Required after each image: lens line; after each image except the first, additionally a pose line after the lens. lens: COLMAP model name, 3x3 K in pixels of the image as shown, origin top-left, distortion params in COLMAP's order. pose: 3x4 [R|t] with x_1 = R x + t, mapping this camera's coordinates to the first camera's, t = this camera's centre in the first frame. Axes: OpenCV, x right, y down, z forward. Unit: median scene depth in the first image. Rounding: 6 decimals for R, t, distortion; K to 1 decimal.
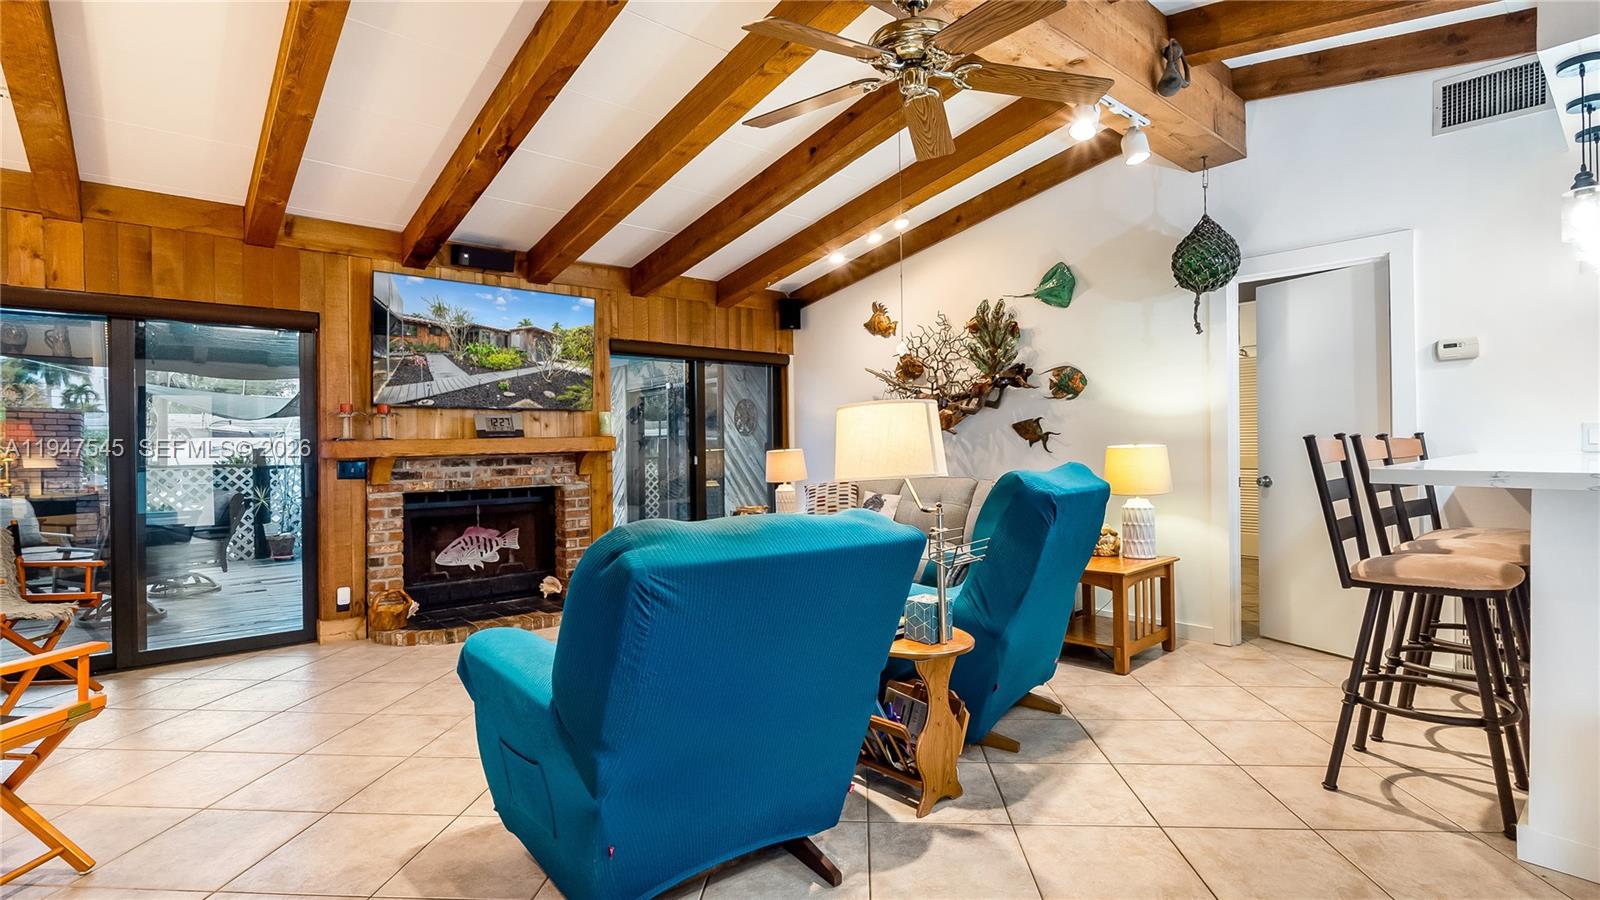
lens RADIAL K [[753.8, 0, 806.0], [0, 753.8, 452.2], [0, 0, 1]] dist [0.000510, -0.000109]
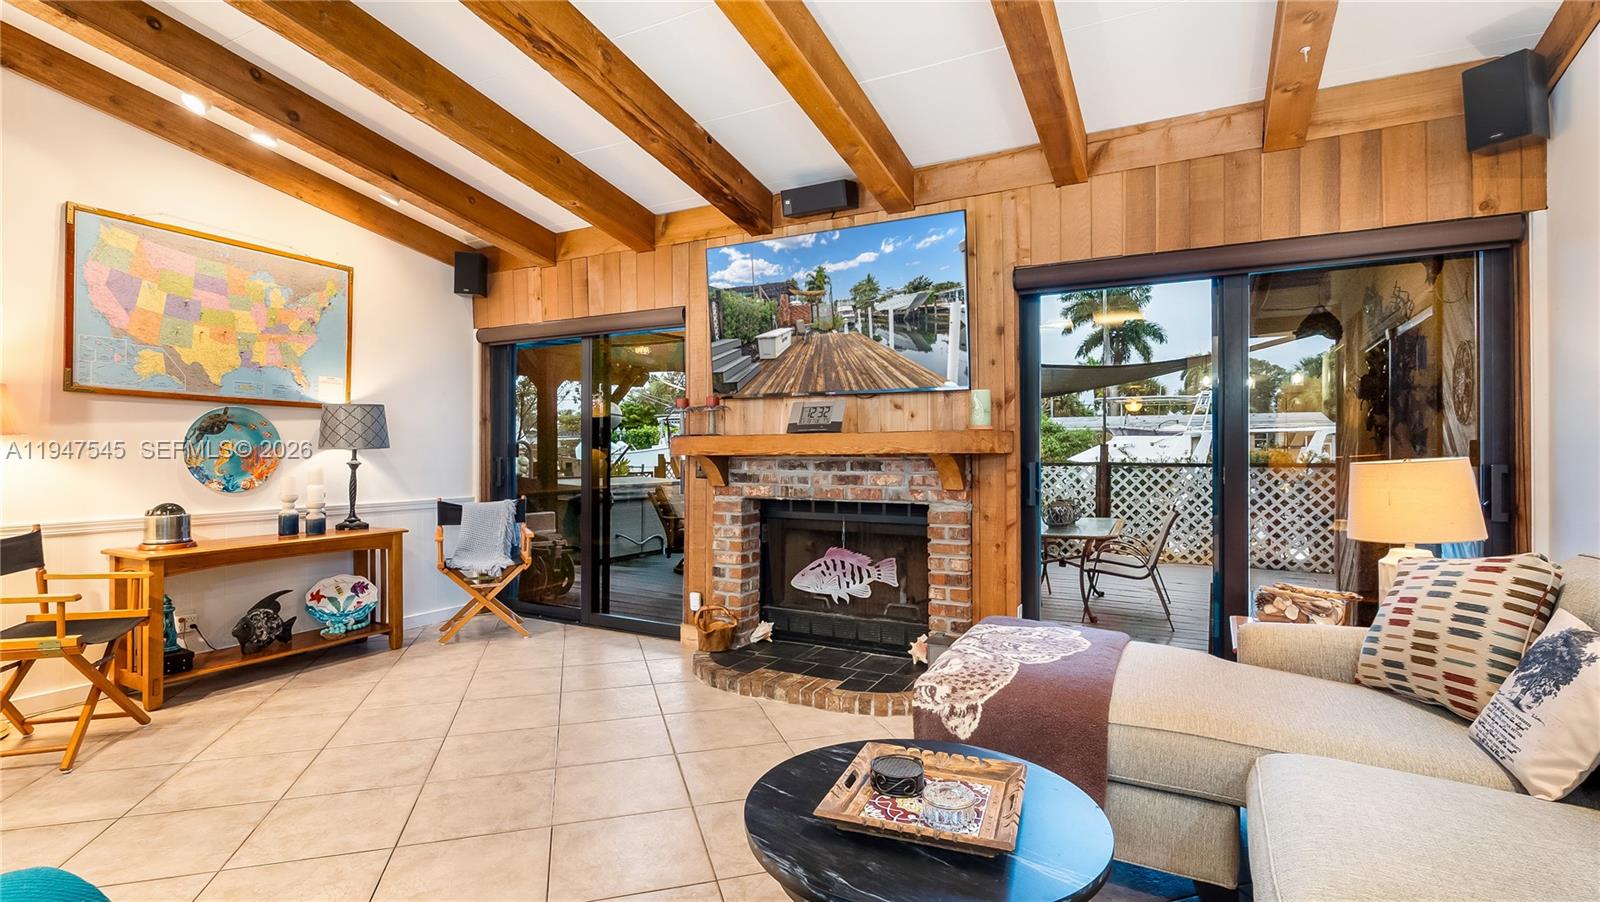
lens RADIAL K [[725.7, 0, 799.7], [0, 725.7, 448.0], [0, 0, 1]] dist [0.004091, 0.000164]
pose [[0.359313, 0.008137, -0.933182, 0.234857], [-0.016699, 0.999858, 0.002289, -0.005124], [0.933068, 0.014761, 0.359398, 0.661925]]
